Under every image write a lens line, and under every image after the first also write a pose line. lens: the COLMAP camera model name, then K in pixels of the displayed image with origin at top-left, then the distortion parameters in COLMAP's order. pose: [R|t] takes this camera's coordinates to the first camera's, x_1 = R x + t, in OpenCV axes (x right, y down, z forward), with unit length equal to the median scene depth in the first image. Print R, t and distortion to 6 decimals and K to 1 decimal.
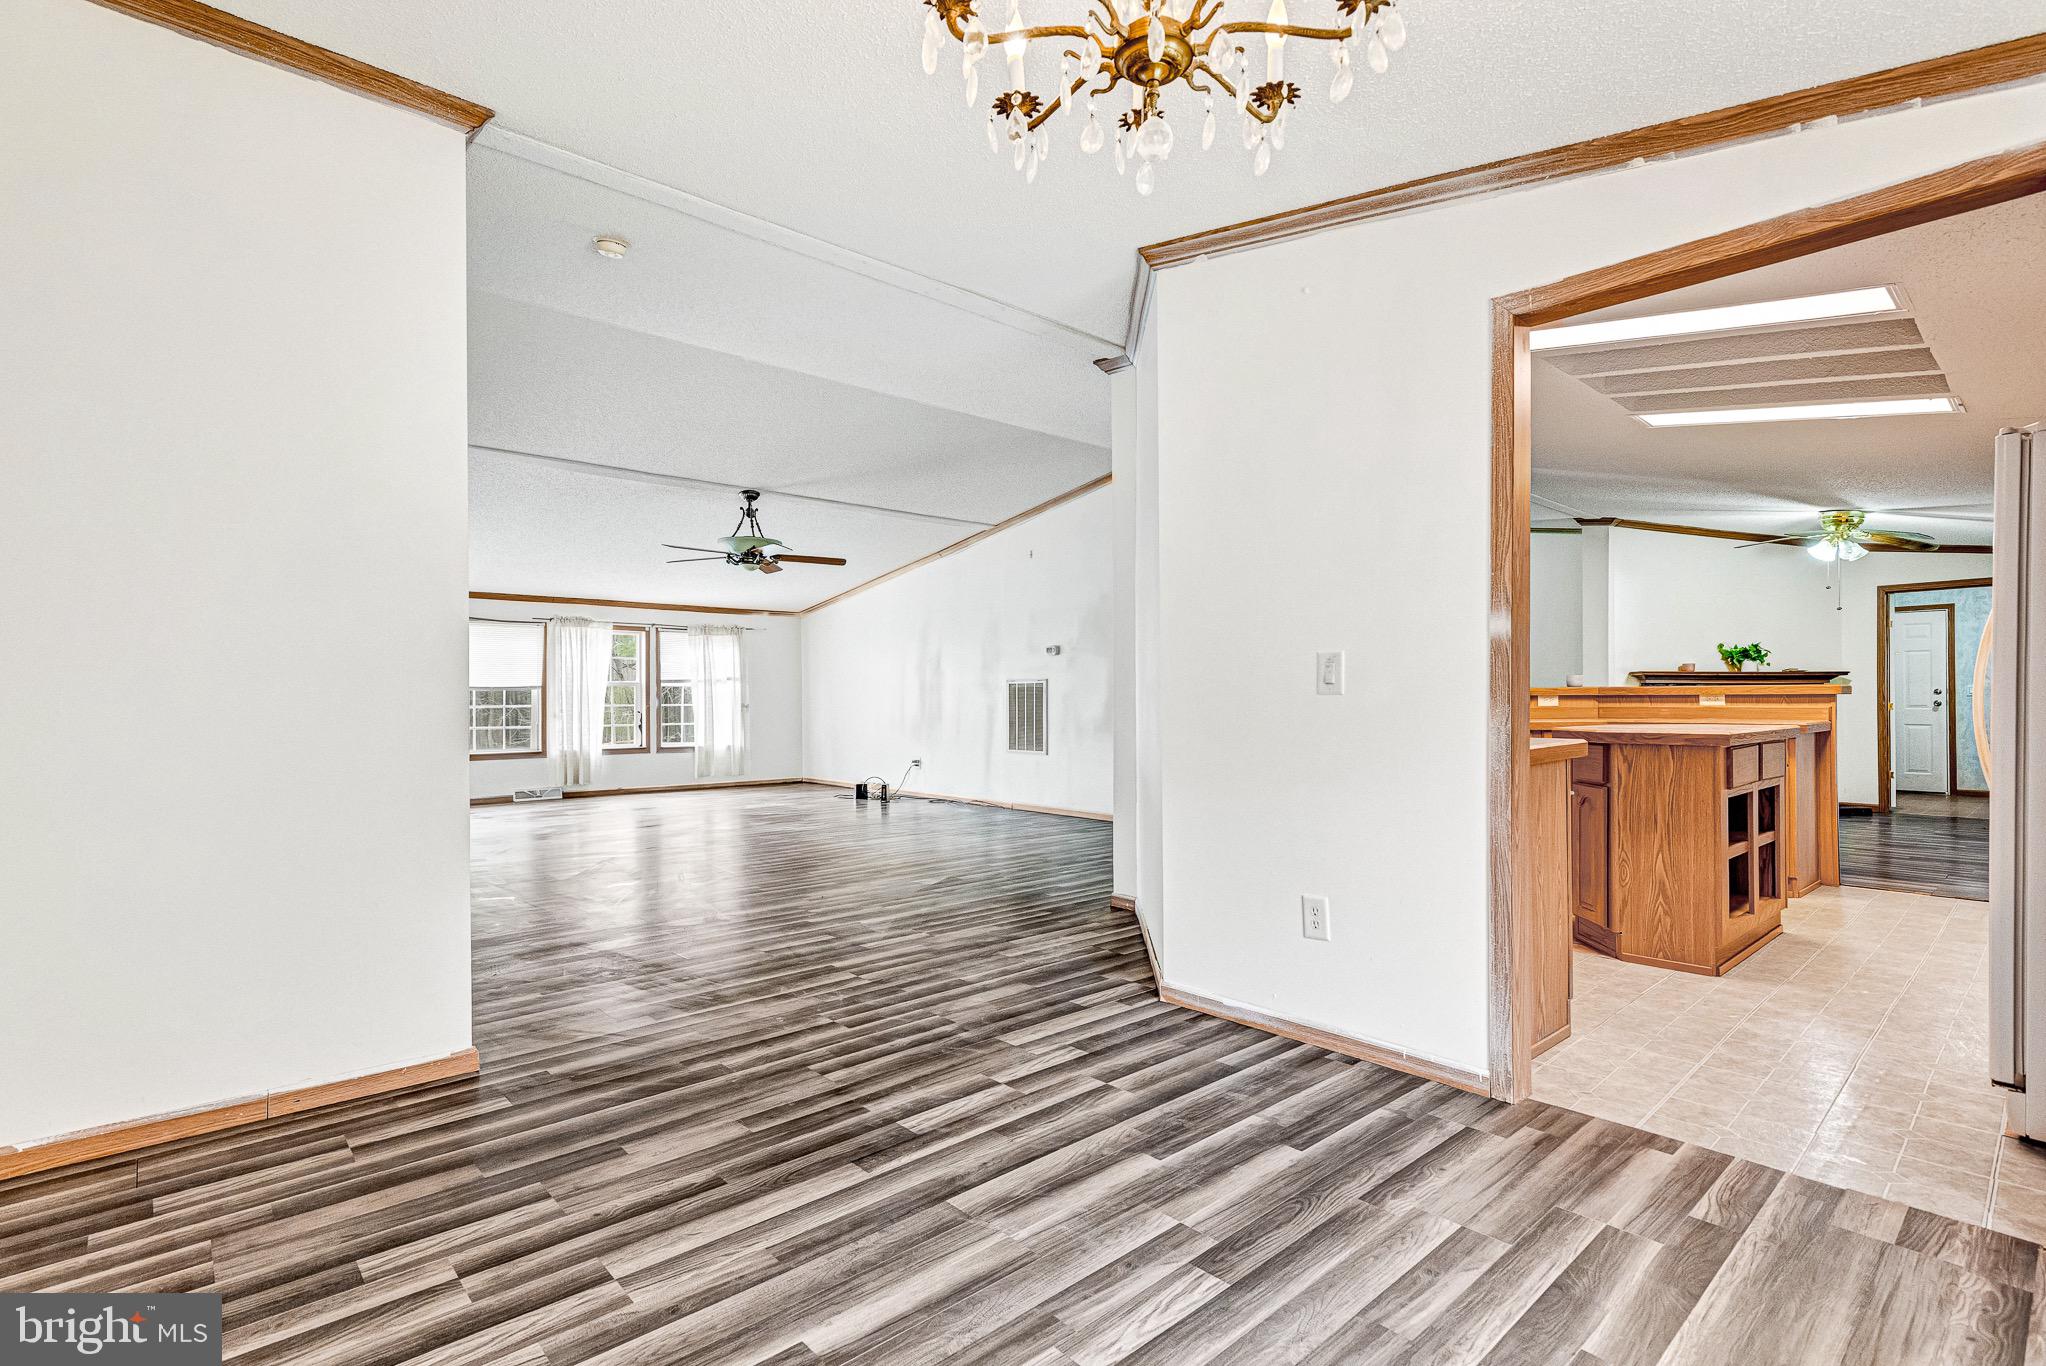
lens RADIAL K [[966.5, 0, 1034.9], [0, 966.5, 695.0], [0, 0, 1]] dist [0.011403, -0.002508]
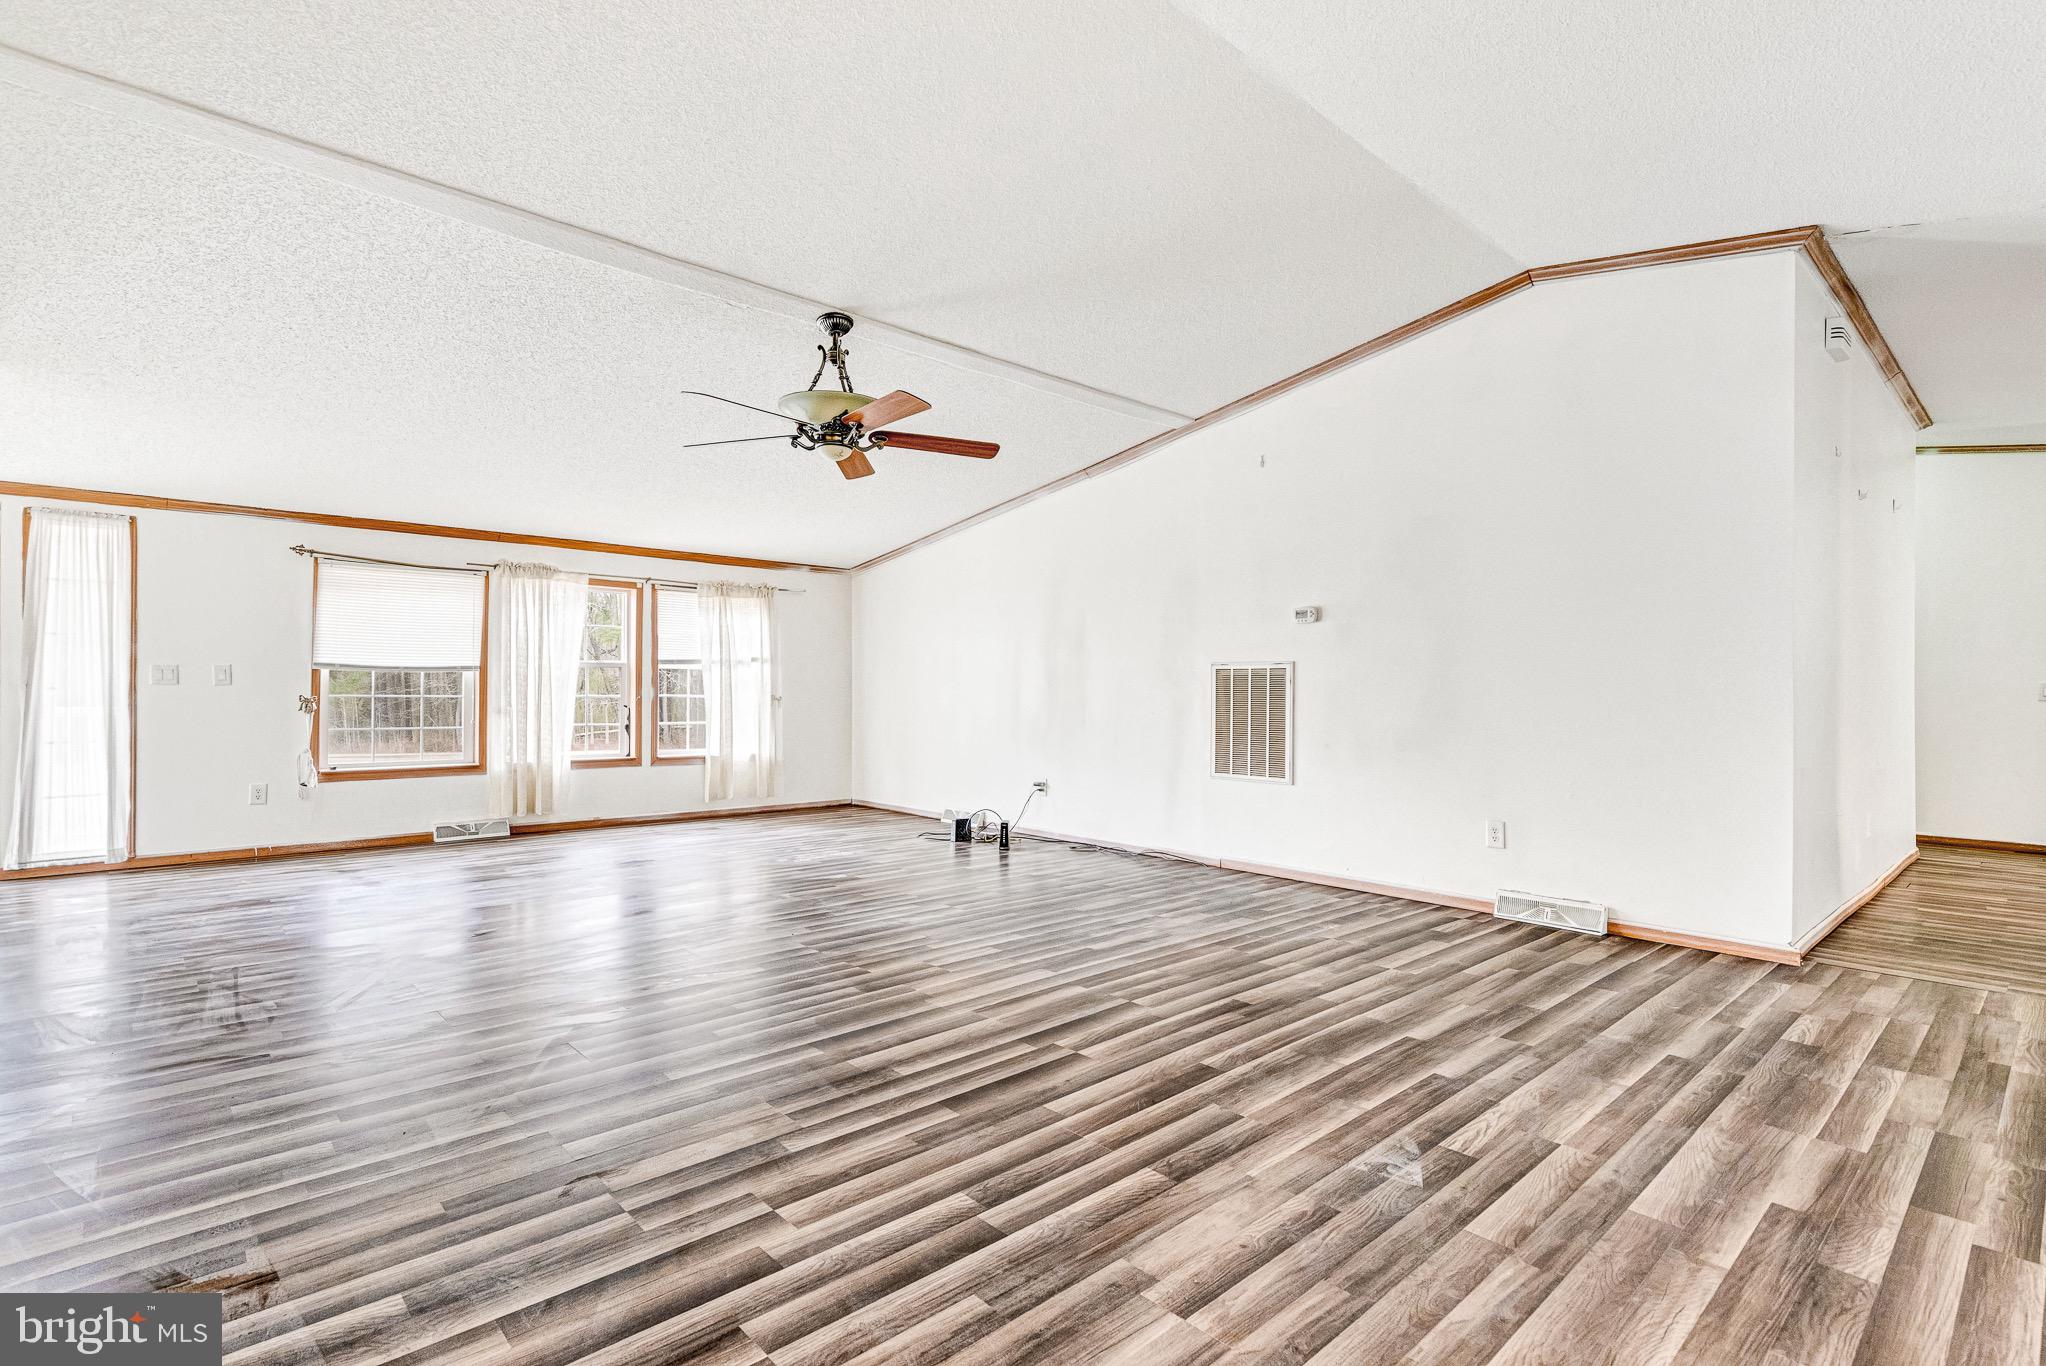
lens RADIAL K [[966.5, 0, 1029.7], [0, 966.5, 683.2], [0, 0, 1]] dist [0.011403, -0.002508]
pose [[0.999855, 0.009493, 0.014140, -0.141246], [-0.009444, 0.999949, -0.003520, 0.001013], [-0.014173, 0.003386, 0.999894, 0.330299]]
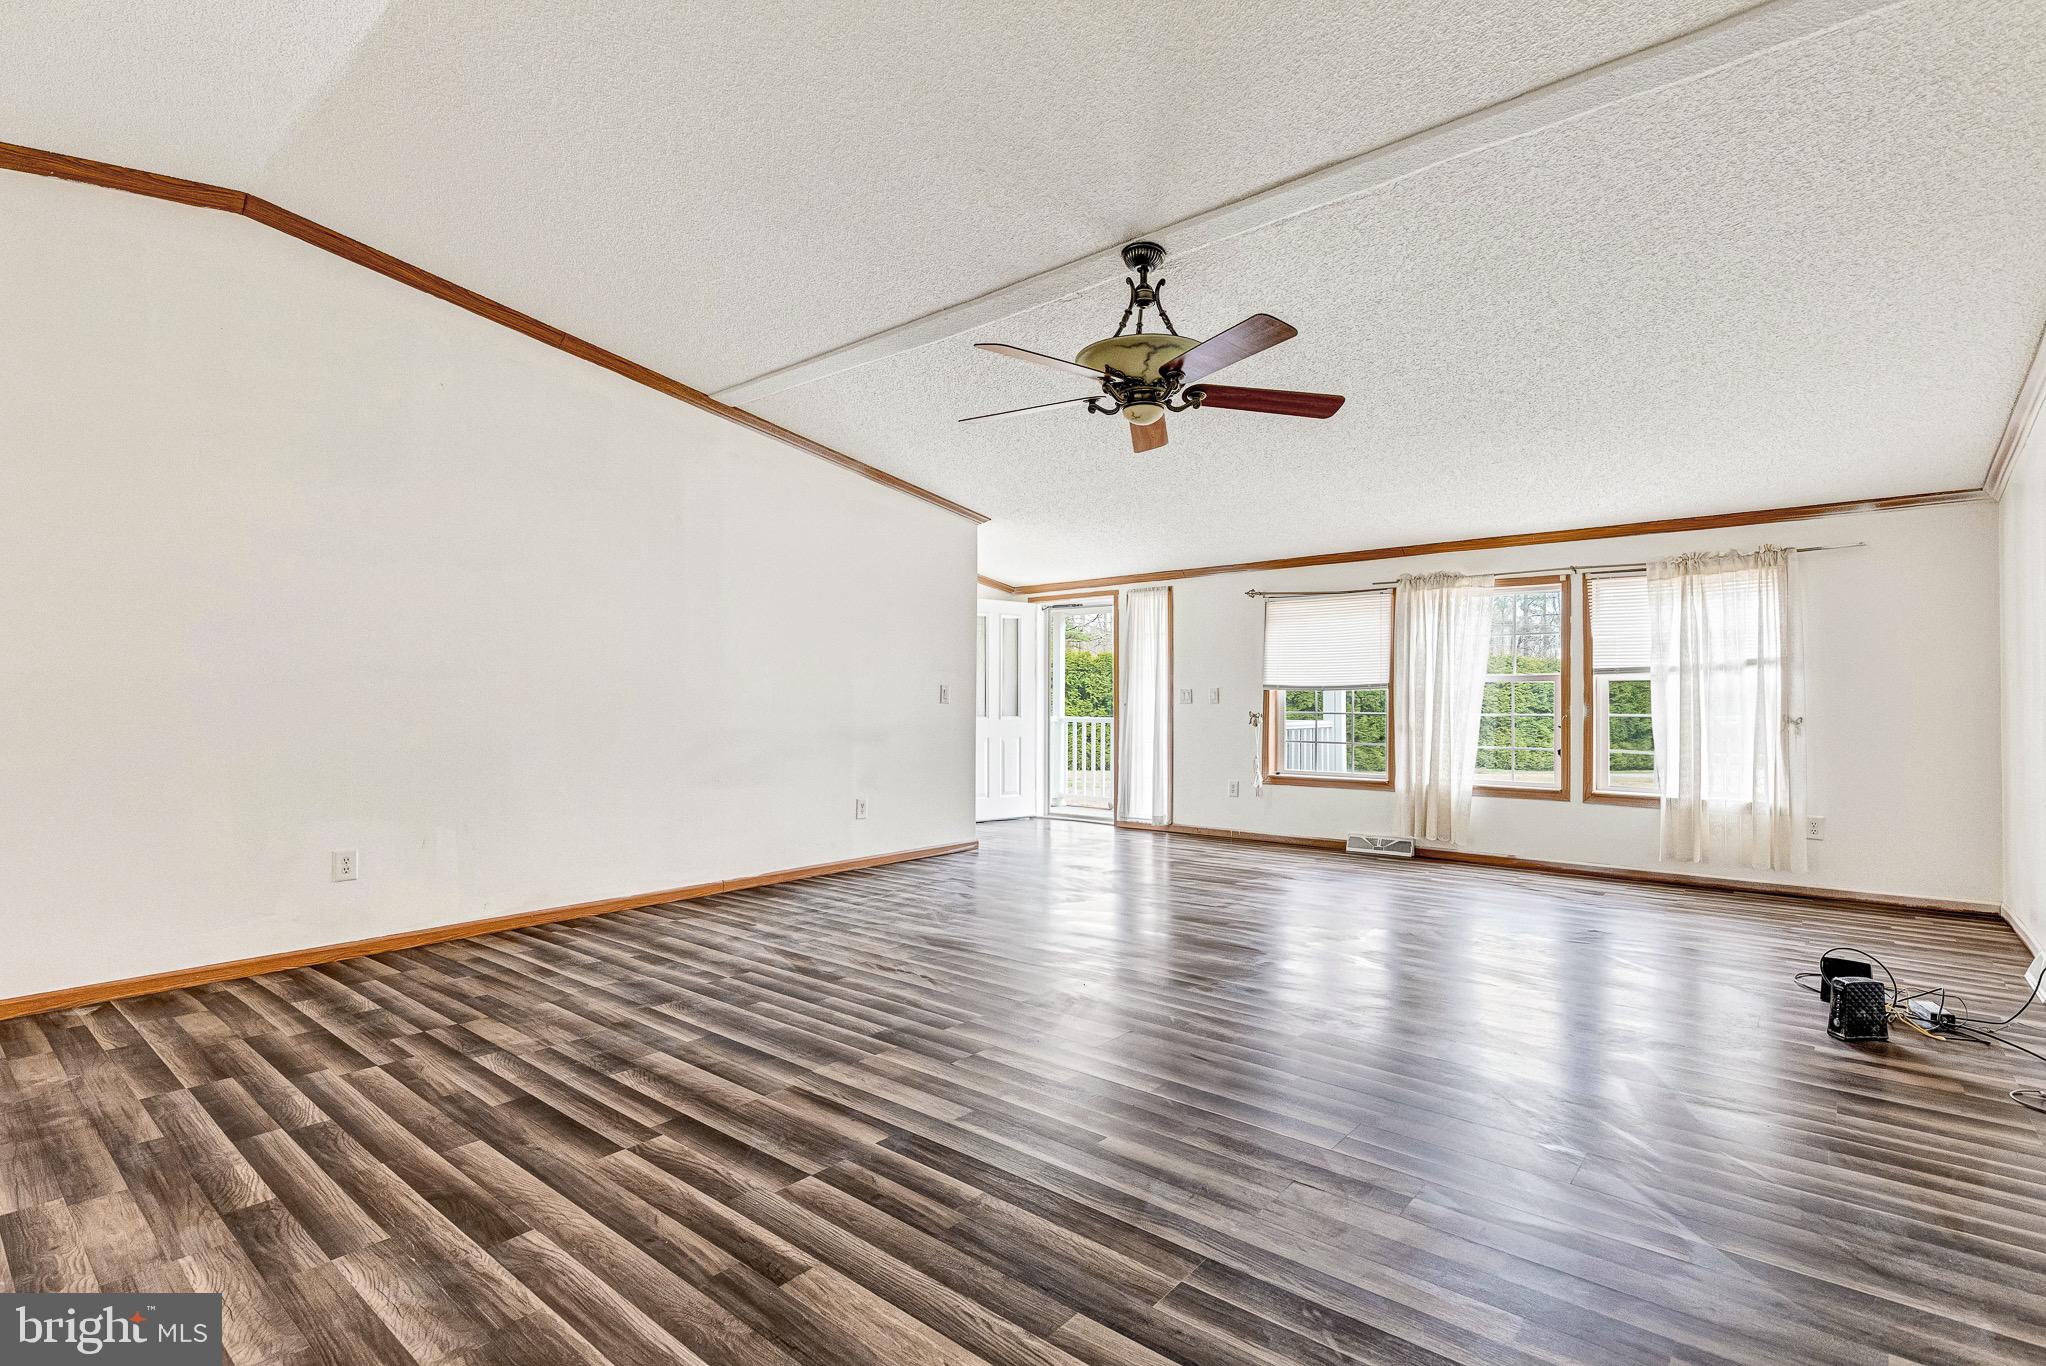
lens RADIAL K [[966.5, 0, 1054.5], [0, 966.5, 702.5], [0, 0, 1]] dist [0.011403, -0.002508]
pose [[0.155369, 0.003396, -0.987851, 0.111227], [0.002287, 0.999990, 0.003798, 0.000522], [0.987854, -0.002850, 0.155360, 0.664933]]
